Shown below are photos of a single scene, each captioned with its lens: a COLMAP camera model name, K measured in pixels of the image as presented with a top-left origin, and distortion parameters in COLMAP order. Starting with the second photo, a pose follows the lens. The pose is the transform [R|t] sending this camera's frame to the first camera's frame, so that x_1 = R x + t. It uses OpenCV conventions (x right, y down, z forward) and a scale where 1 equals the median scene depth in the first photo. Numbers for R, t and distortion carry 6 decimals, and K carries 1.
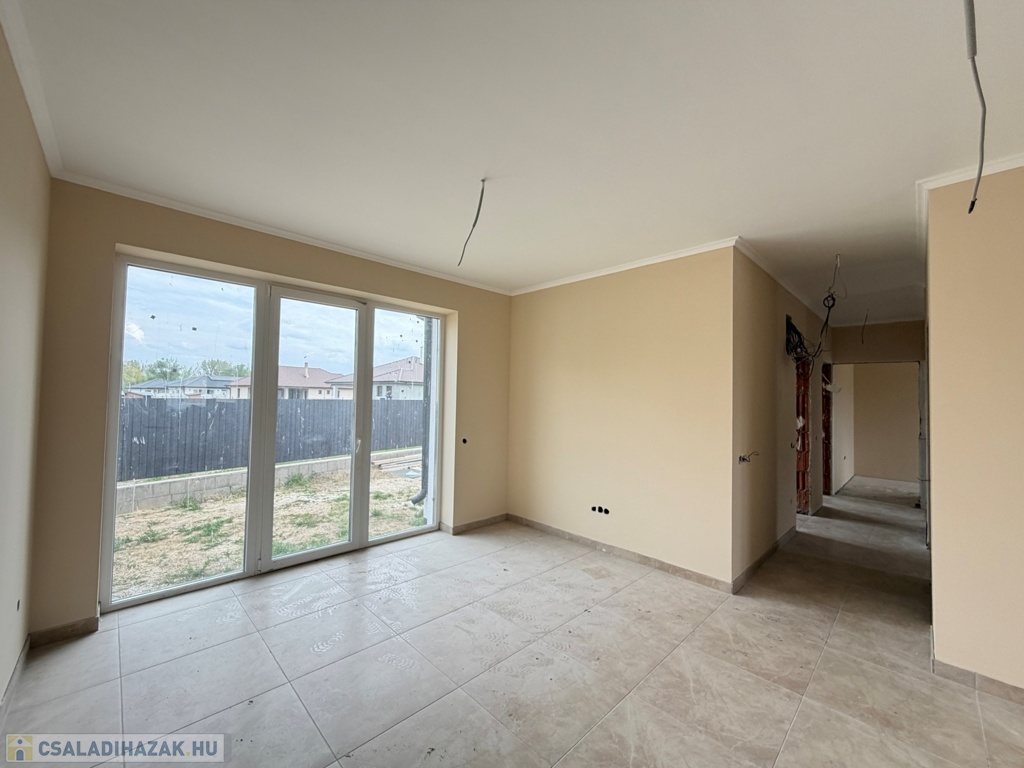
lens RADIAL K [[409.4, 0, 510.8], [0, 409.4, 385.1], [0, 0, 1]] dist [0.000383, 0.000203]
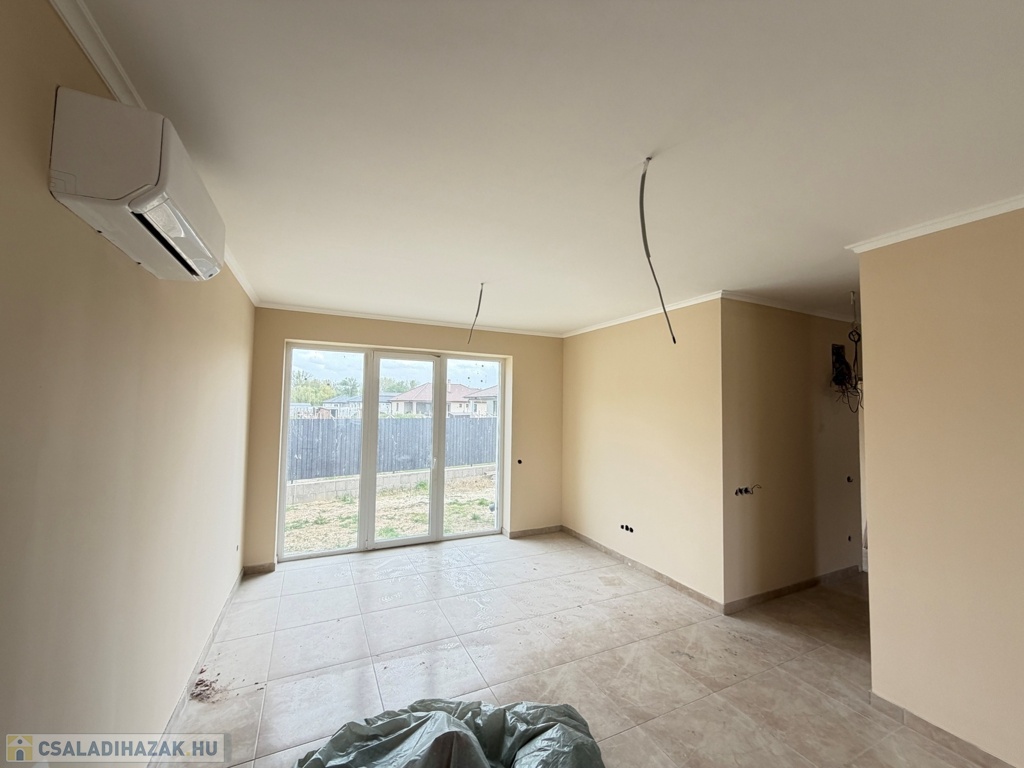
lens RADIAL K [[409.4, 0, 510.8], [0, 409.4, 385.1], [0, 0, 1]] dist [0.000383, 0.000203]
pose [[0.947828, -0.021040, -0.318087, 0.285068], [0.012315, 0.999491, -0.029417, -0.062347], [0.318544, 0.023965, 0.947605, -0.187073]]
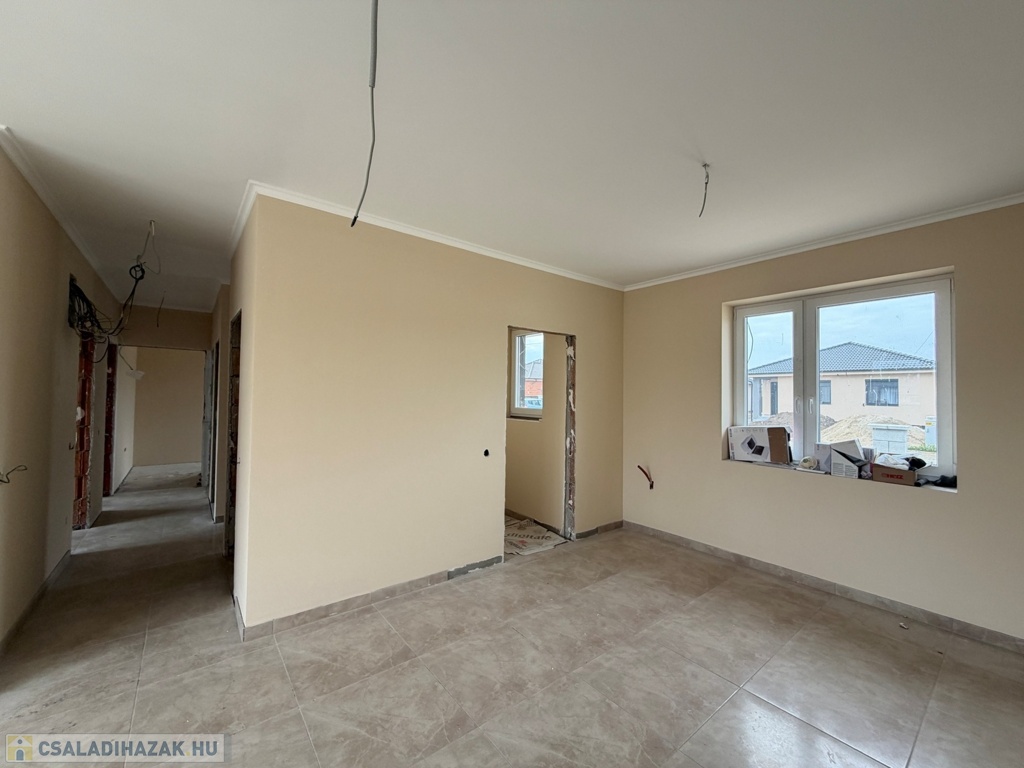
lens RADIAL K [[409.4, 0, 510.8], [0, 409.4, 385.1], [0, 0, 1]] dist [0.000383, 0.000203]
pose [[0.109665, 0.004391, 0.993959, 0.017173], [-0.042425, 0.999100, 0.000267, -0.002455], [-0.993063, -0.042197, 0.109753, 0.118860]]
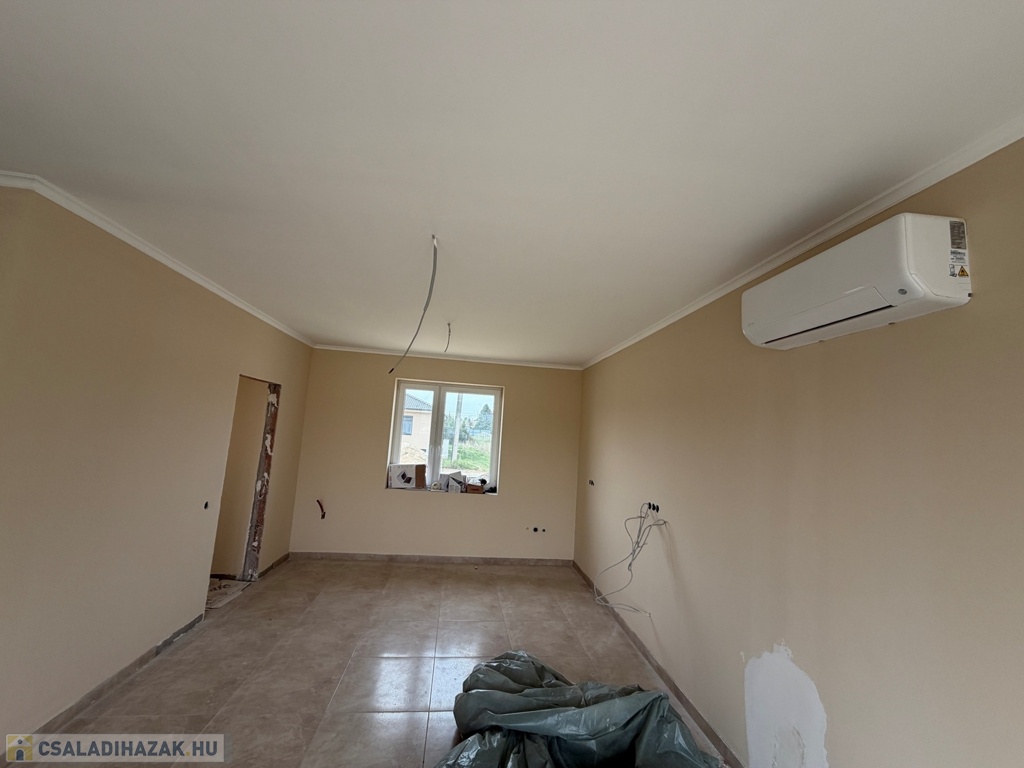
lens RADIAL K [[407.9, 0, 512.0], [0, 407.9, 384.0], [0, 0, 1]] dist [-0.000590, 0.000164]
pose [[-0.795207, 0.003452, 0.606329, -0.125643], [-0.097666, 0.986197, -0.133705, -0.050501], [-0.598421, -0.165541, -0.783893, 0.589831]]
